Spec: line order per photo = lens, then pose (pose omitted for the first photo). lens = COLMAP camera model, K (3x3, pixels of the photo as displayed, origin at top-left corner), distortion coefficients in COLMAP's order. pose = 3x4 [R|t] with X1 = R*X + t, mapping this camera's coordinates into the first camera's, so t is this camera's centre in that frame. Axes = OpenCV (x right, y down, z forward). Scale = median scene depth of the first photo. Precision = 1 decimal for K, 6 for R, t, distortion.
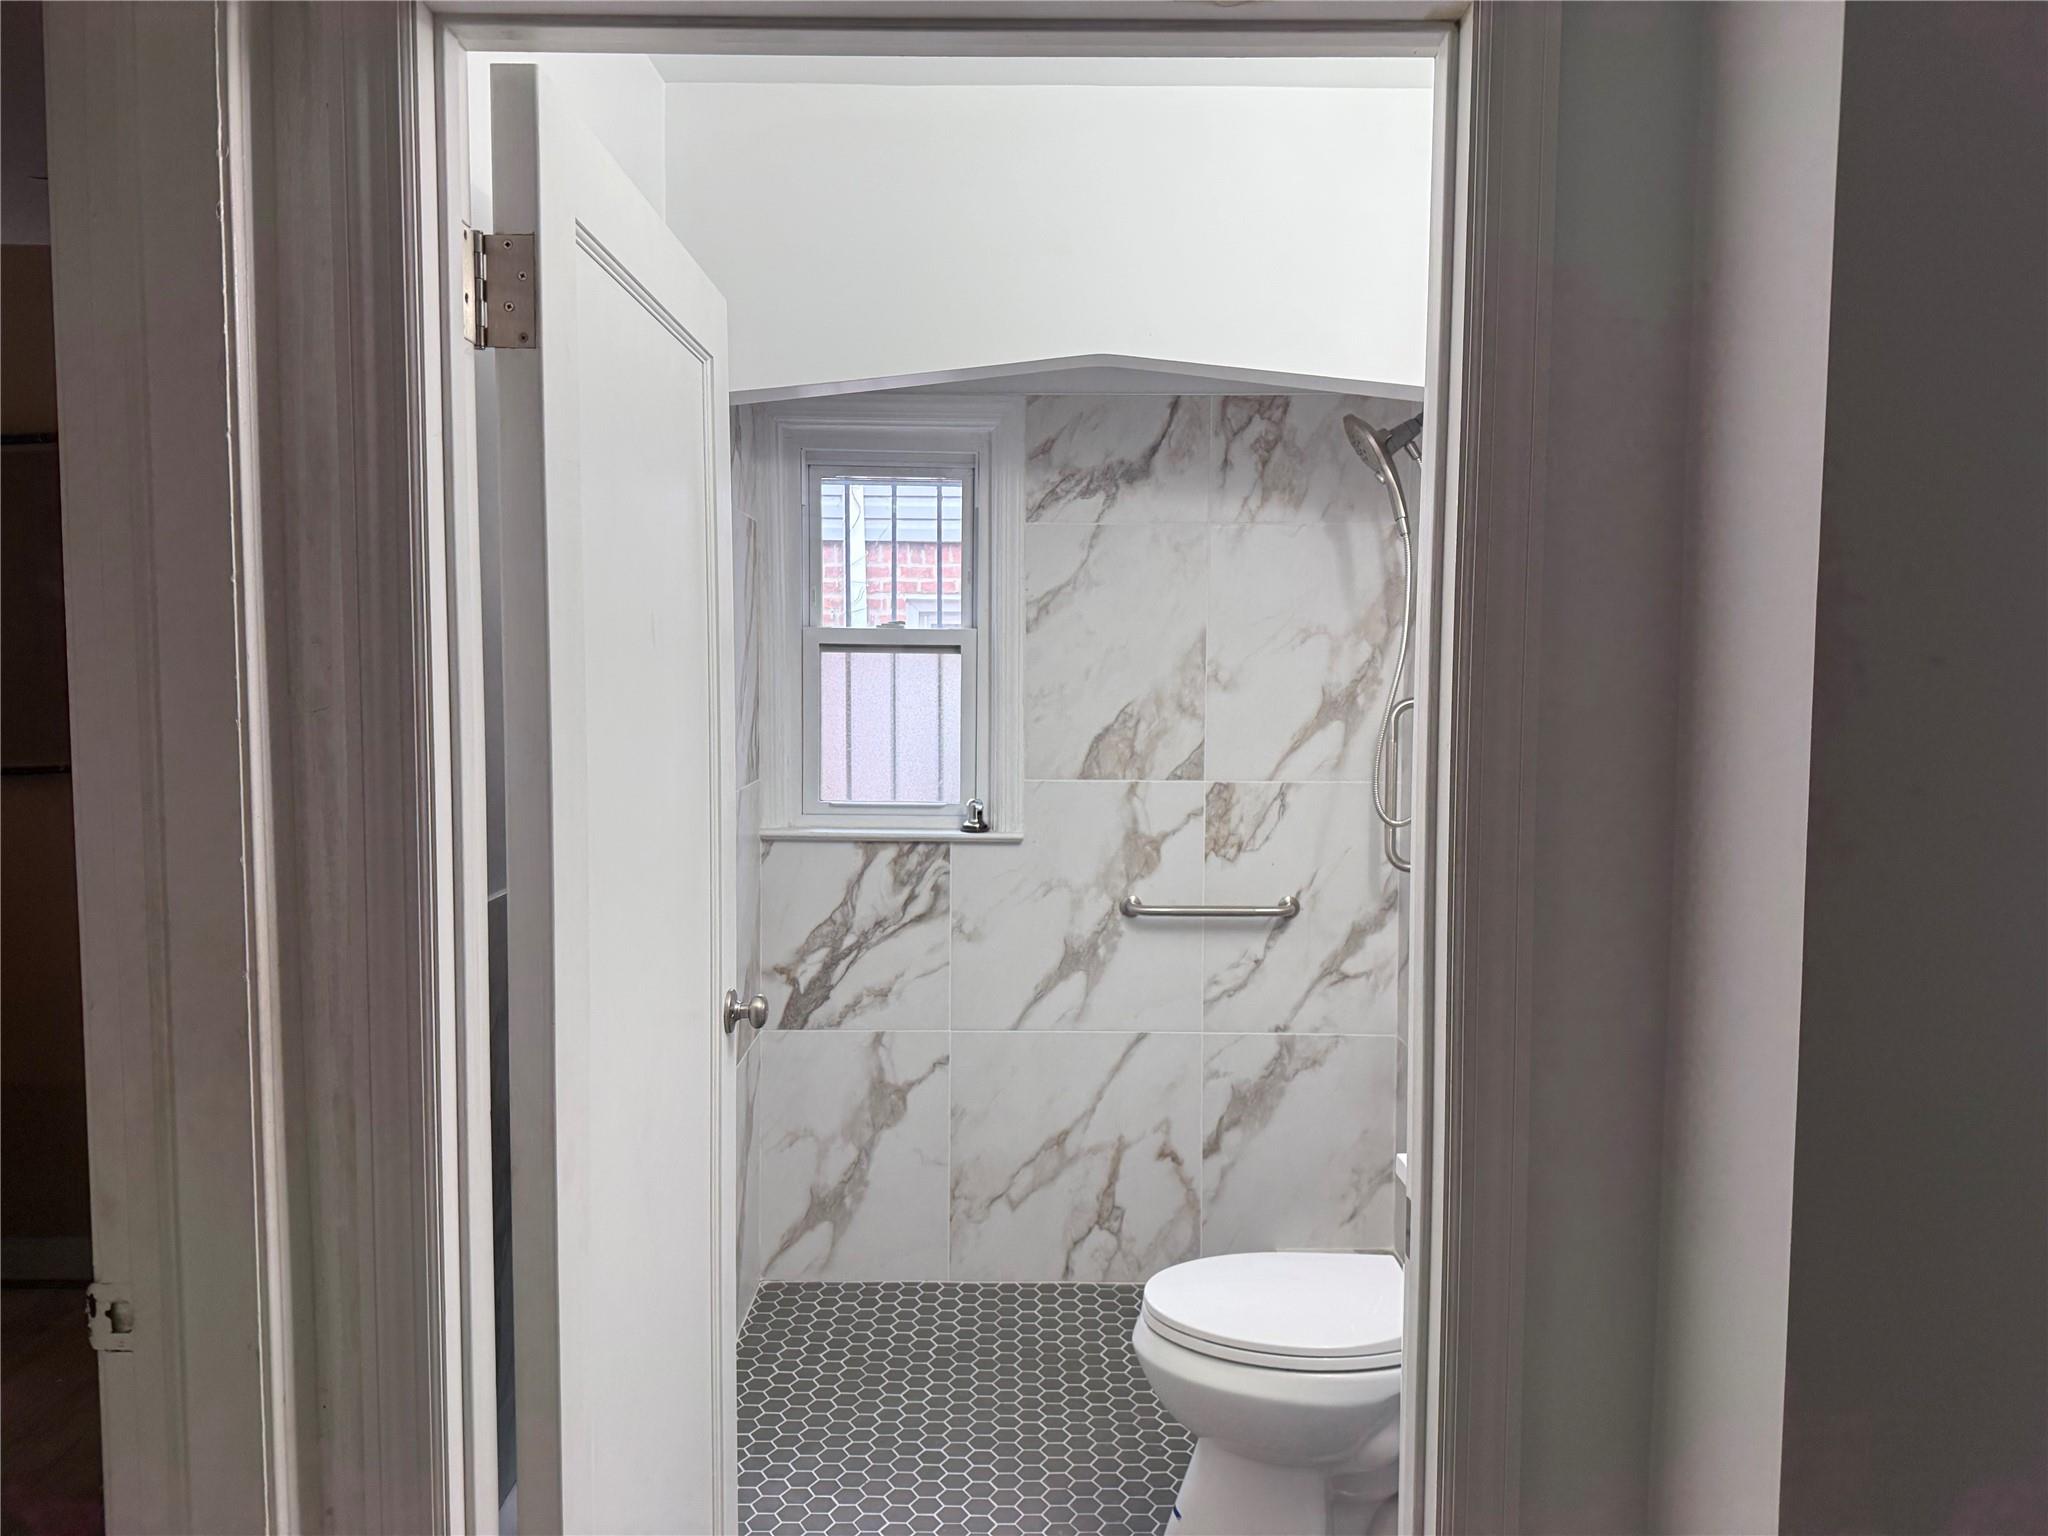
lens RADIAL K [[1402.8, 0, 1024.0], [0, 1402.8, 768.0], [0, 0, 1]] dist [0.192581, -0.403994]
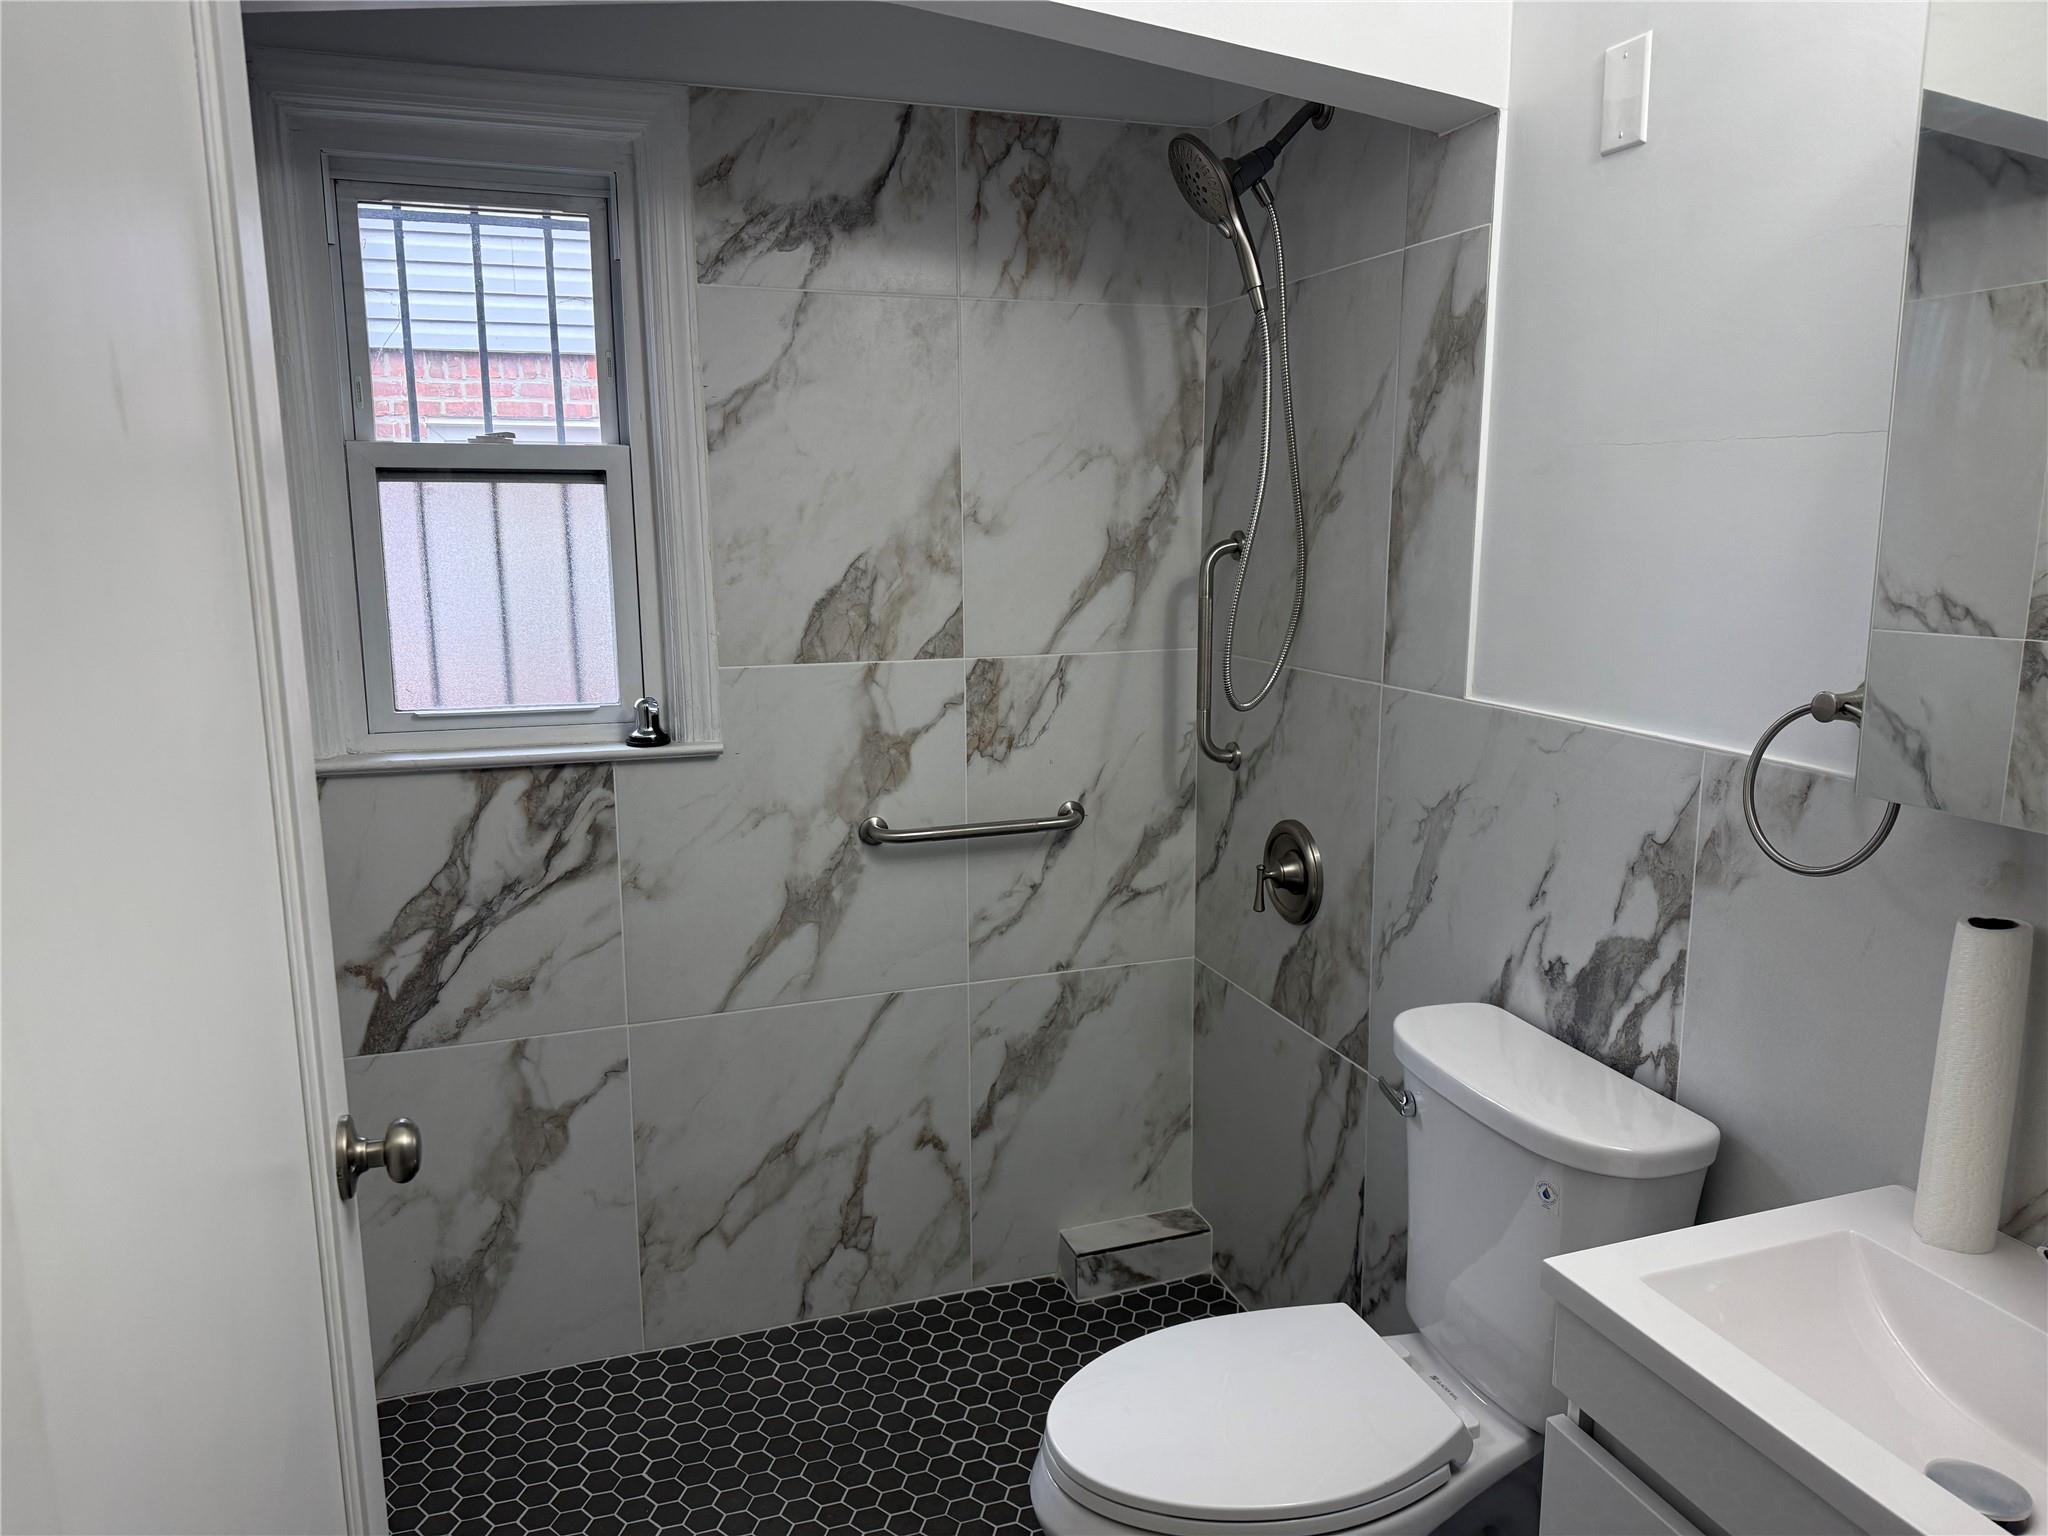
lens RADIAL K [[1402.8, 0, 1024.0], [0, 1402.8, 768.0], [0, 0, 1]] dist [0.192581, -0.403994]
pose [[0.951001, -0.067354, 0.301763, -0.070672], [0.033518, 0.992690, 0.115940, -0.018366], [-0.307367, -0.100145, 0.946307, 0.276679]]
